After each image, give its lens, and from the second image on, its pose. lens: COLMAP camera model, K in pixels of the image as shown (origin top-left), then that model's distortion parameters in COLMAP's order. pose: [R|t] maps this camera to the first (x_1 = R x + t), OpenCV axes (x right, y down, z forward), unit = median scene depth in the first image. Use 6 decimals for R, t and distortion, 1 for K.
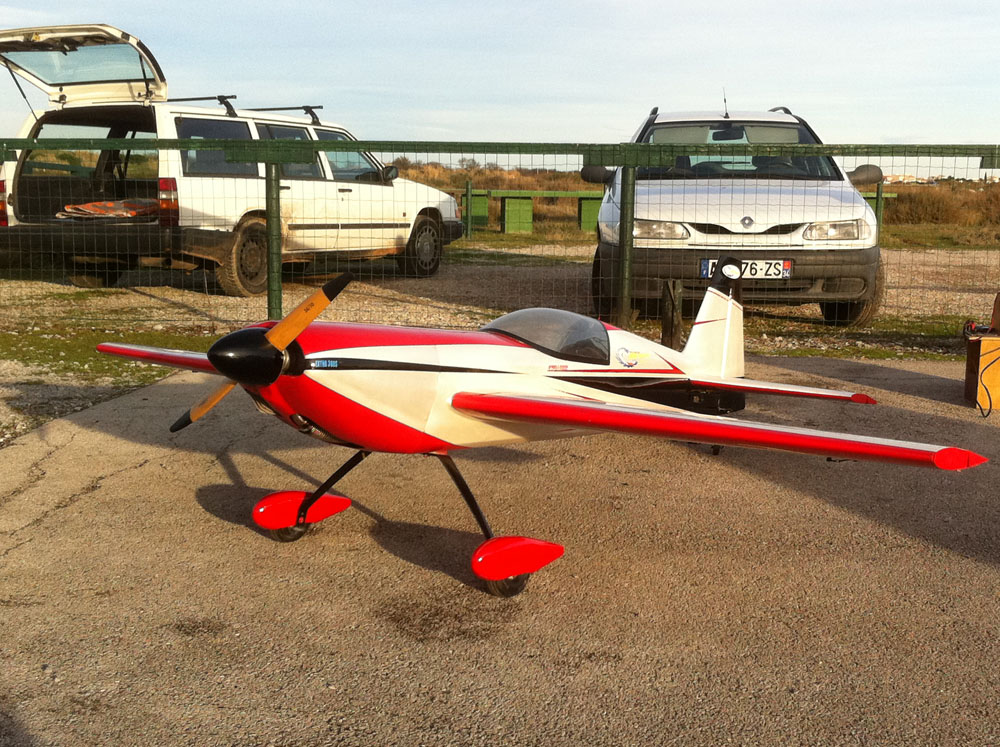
lens RADIAL K [[1362.4, 0, 524.2], [0, 1362.4, 411.3], [0, 0, 1]] dist [0.035306, -0.043626]
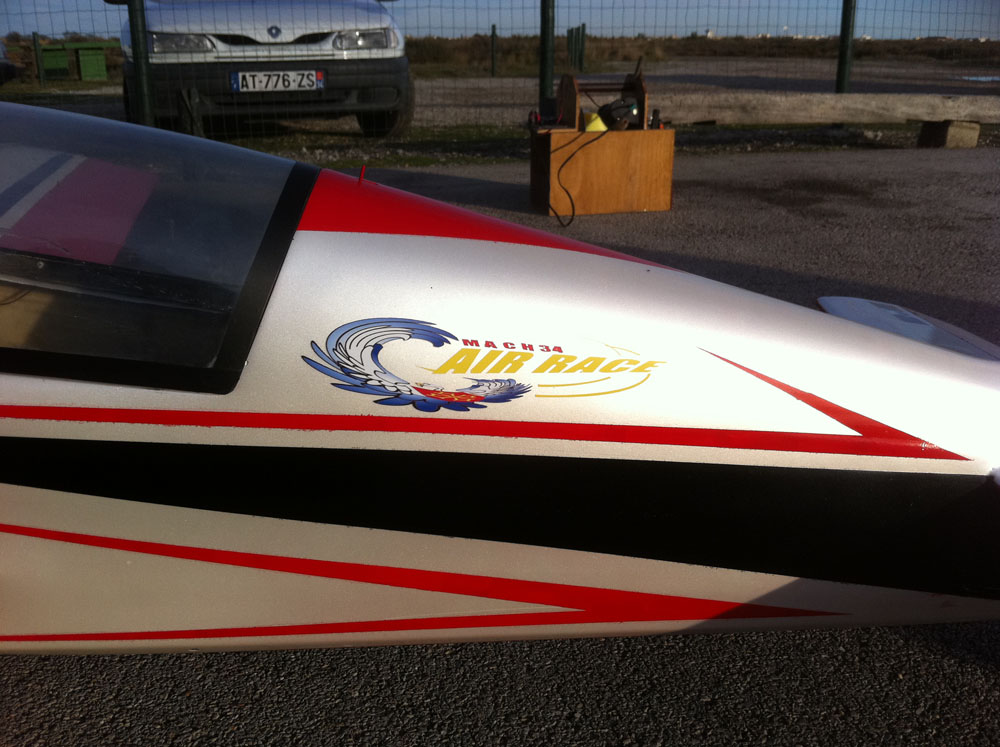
lens RADIAL K [[956.2, 0, 517.2], [0, 956.2, 344.2], [0, 0, 1]] dist [0.104205, -0.457983]
pose [[0.929738, -0.125225, 0.346275, 0.062830], [0.077108, 0.985758, 0.149452, -0.009283], [-0.360058, -0.112250, 0.926152, 0.295625]]
